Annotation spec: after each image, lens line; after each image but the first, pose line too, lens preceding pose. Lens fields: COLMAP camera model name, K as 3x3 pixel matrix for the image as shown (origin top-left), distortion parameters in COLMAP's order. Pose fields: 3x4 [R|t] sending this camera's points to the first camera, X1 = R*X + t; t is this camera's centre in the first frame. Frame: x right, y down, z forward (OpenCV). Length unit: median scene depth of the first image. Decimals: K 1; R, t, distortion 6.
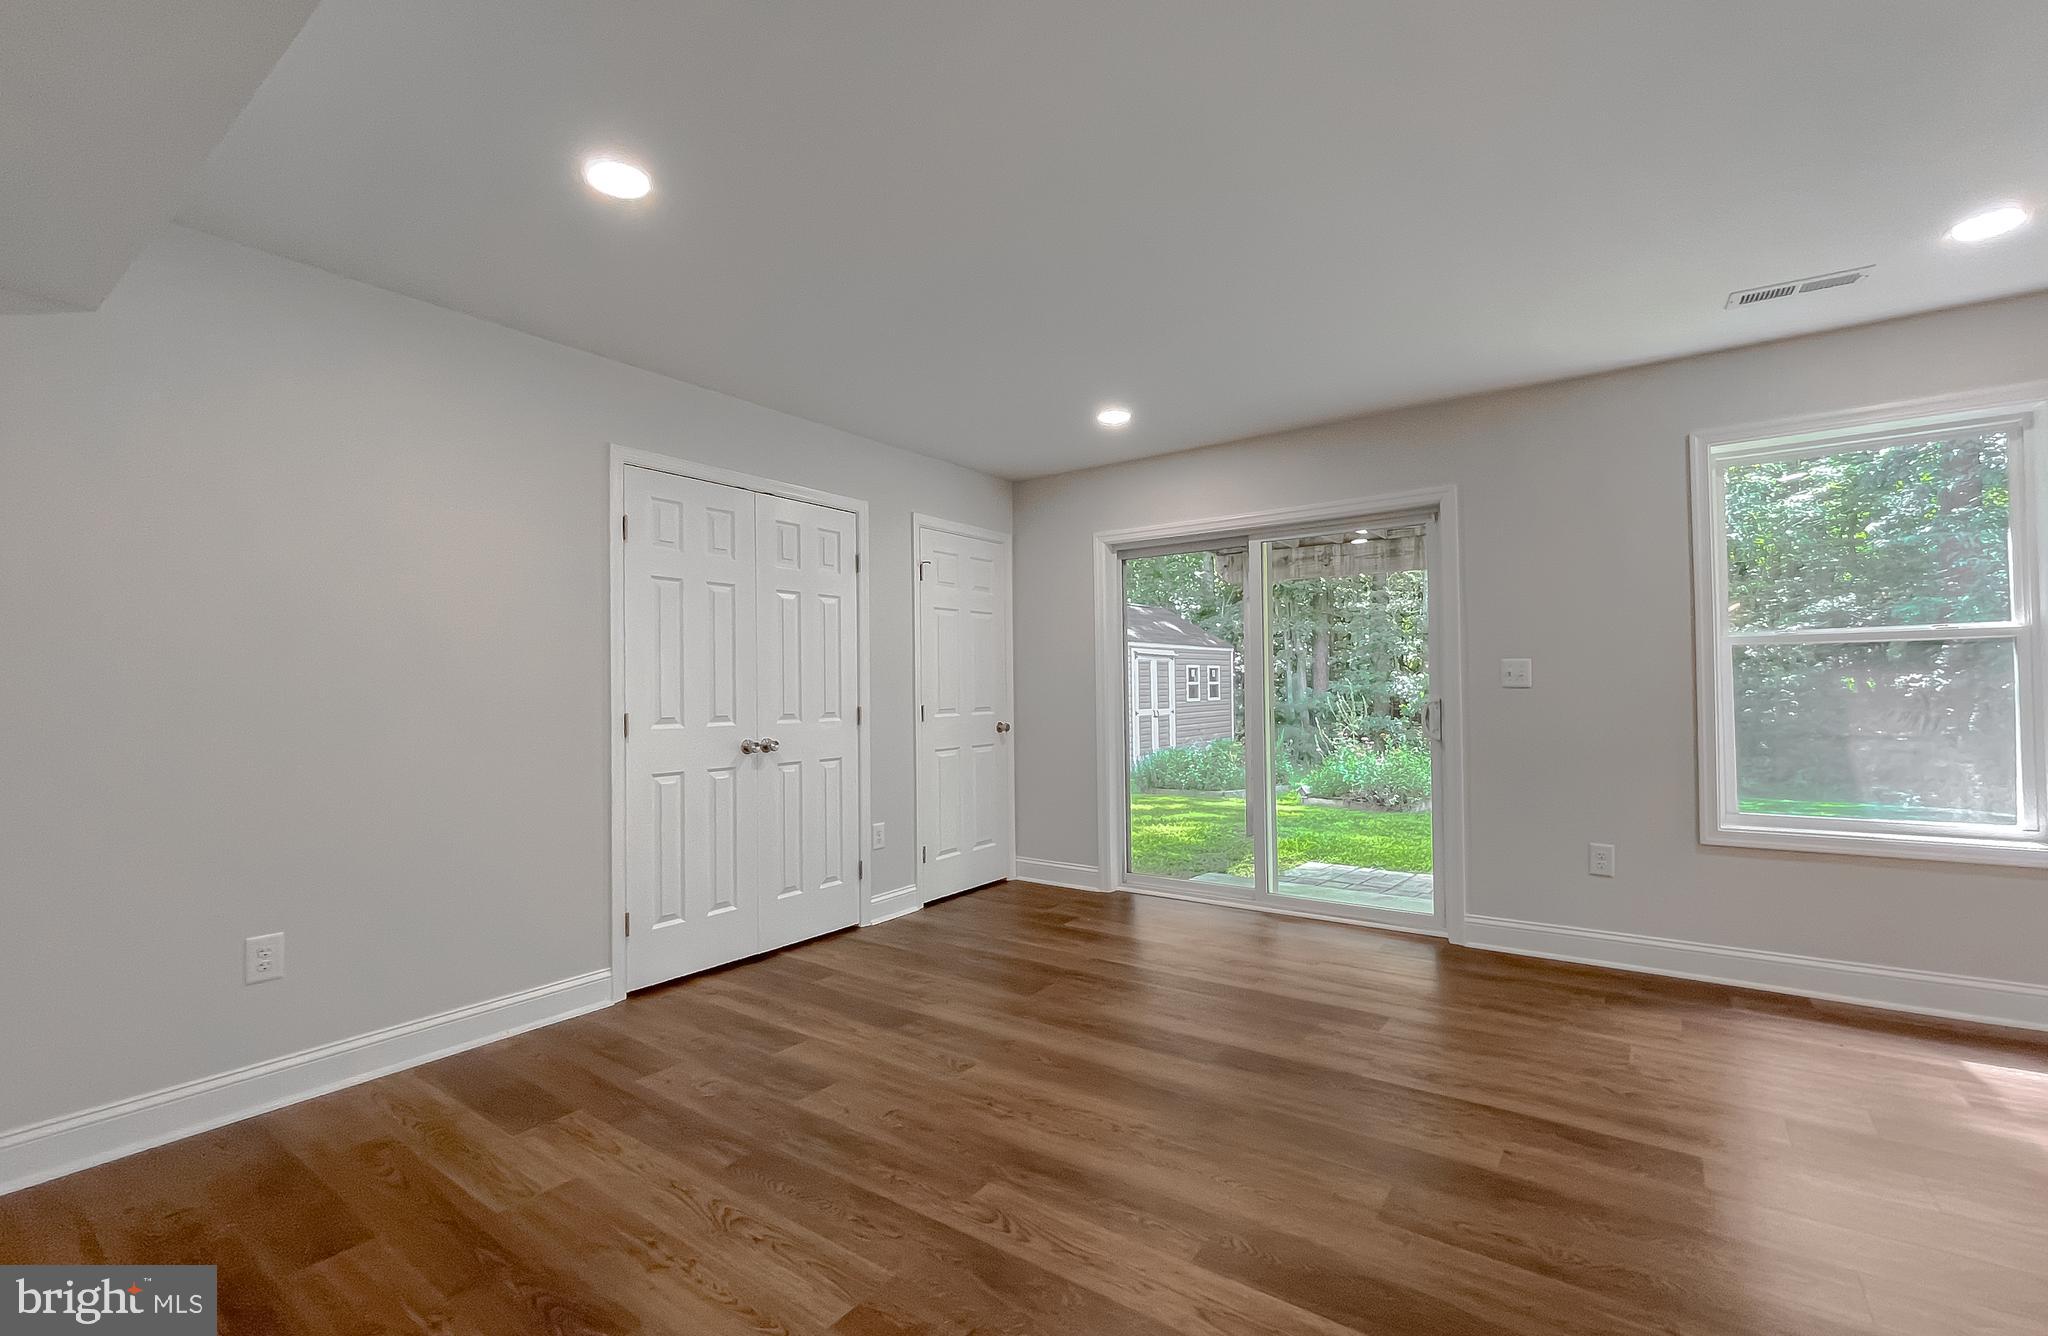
lens RADIAL K [[847.8, 0, 1017.3], [0, 847.8, 667.1], [0, 0, 1]] dist [0.000470, 0.000166]
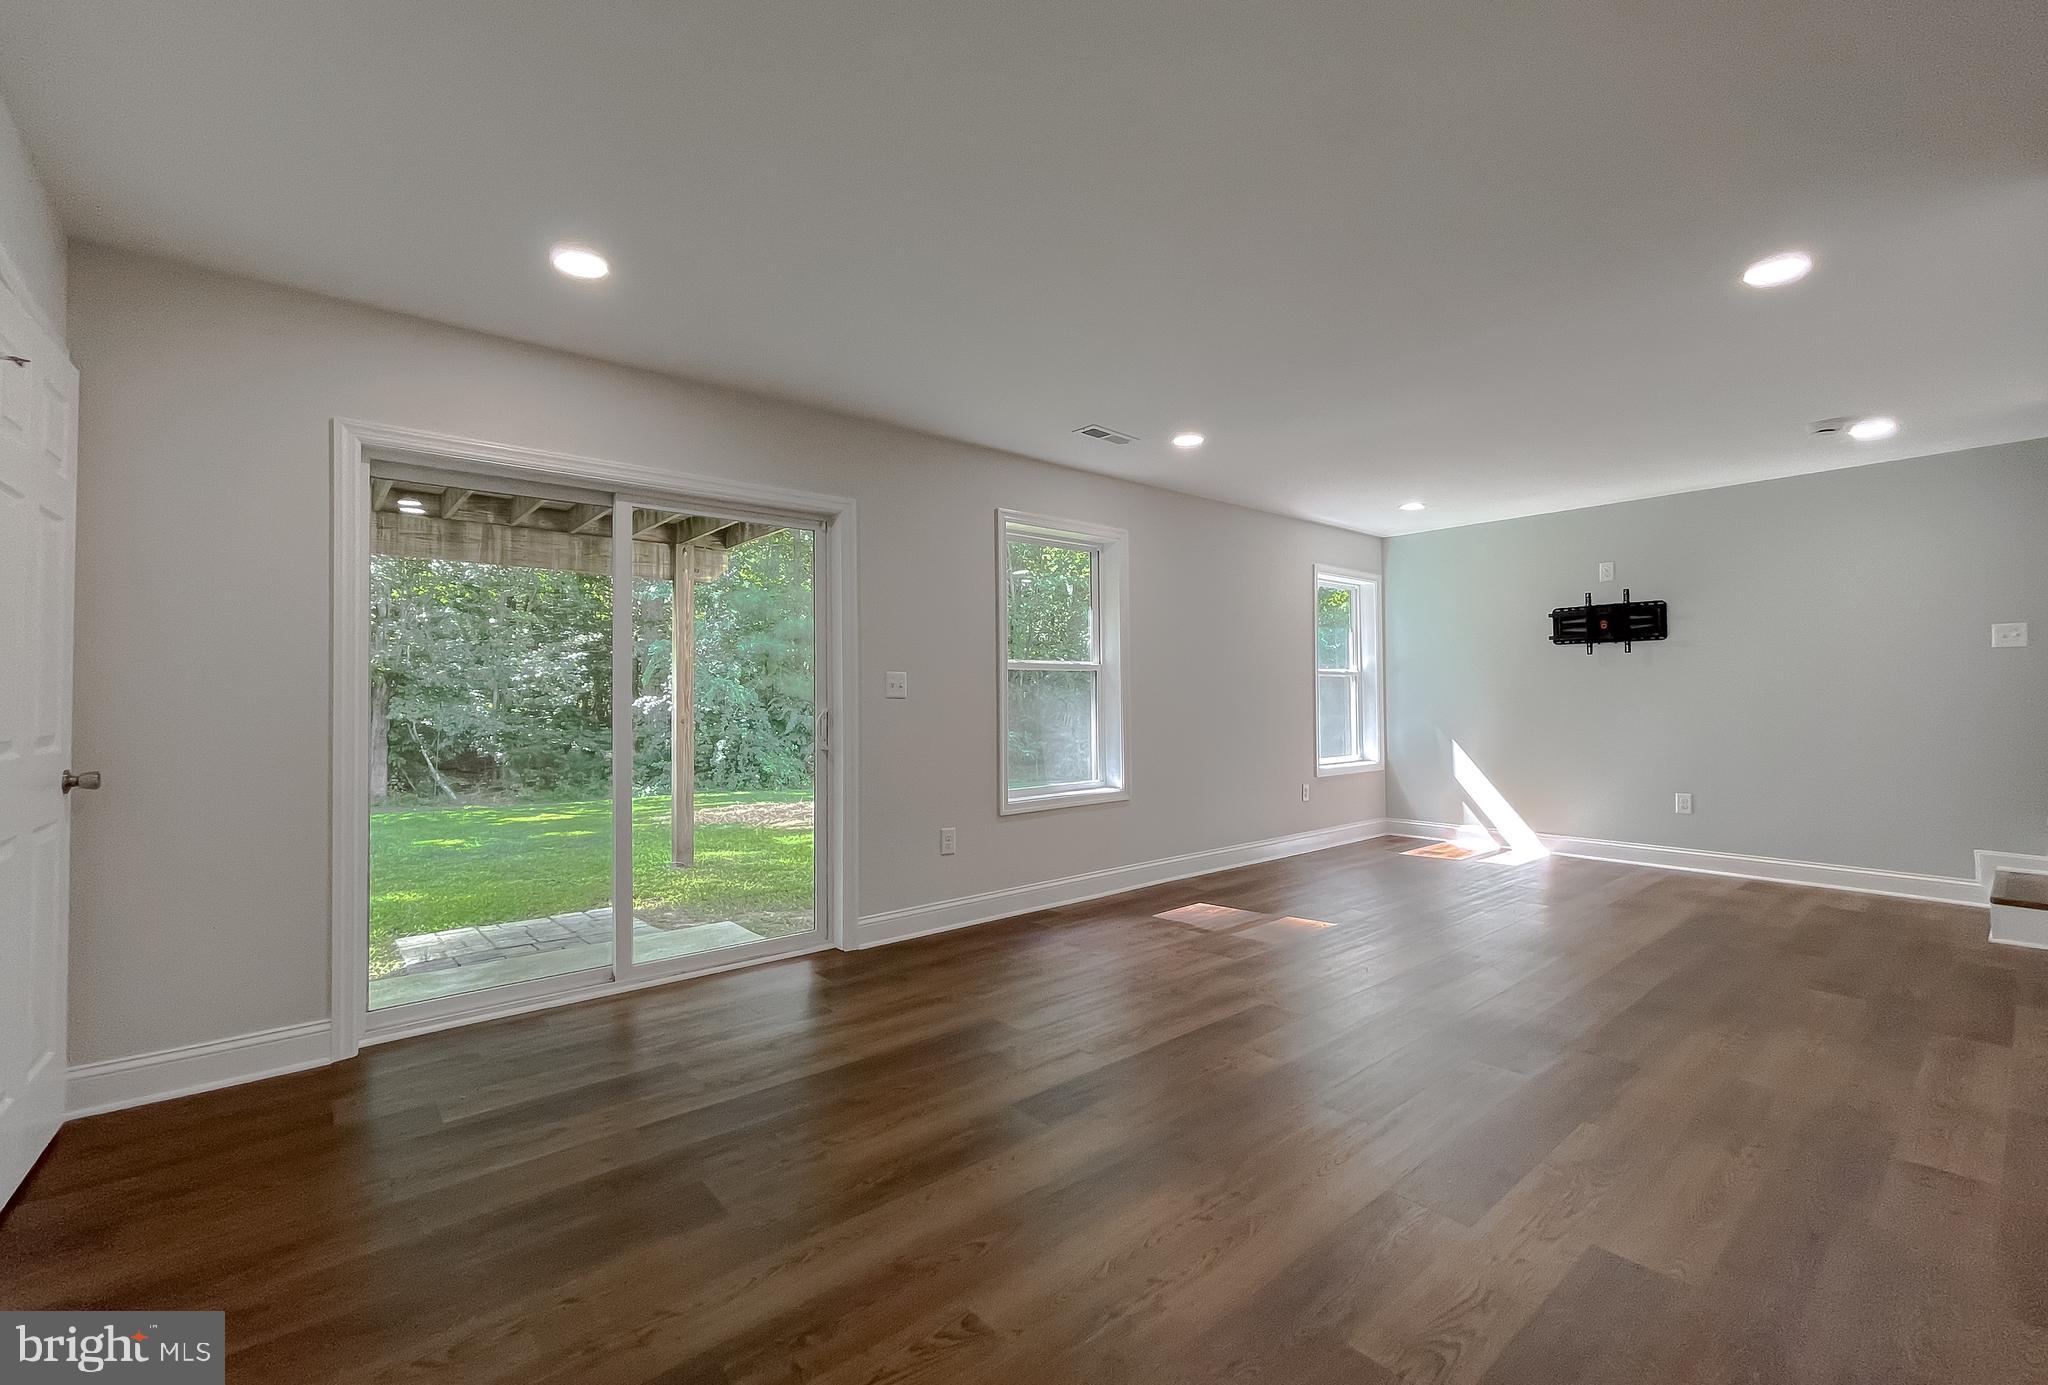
lens RADIAL K [[847.3, 0, 1023.7], [0, 847.3, 682.7], [0, 0, 1]] dist [0.000812, 0.000045]
pose [[0.253380, 0.030078, 0.966899, -0.425397], [-0.021652, 0.999442, -0.025417, 0.028336], [-0.967125, -0.014495, 0.253890, 0.554269]]
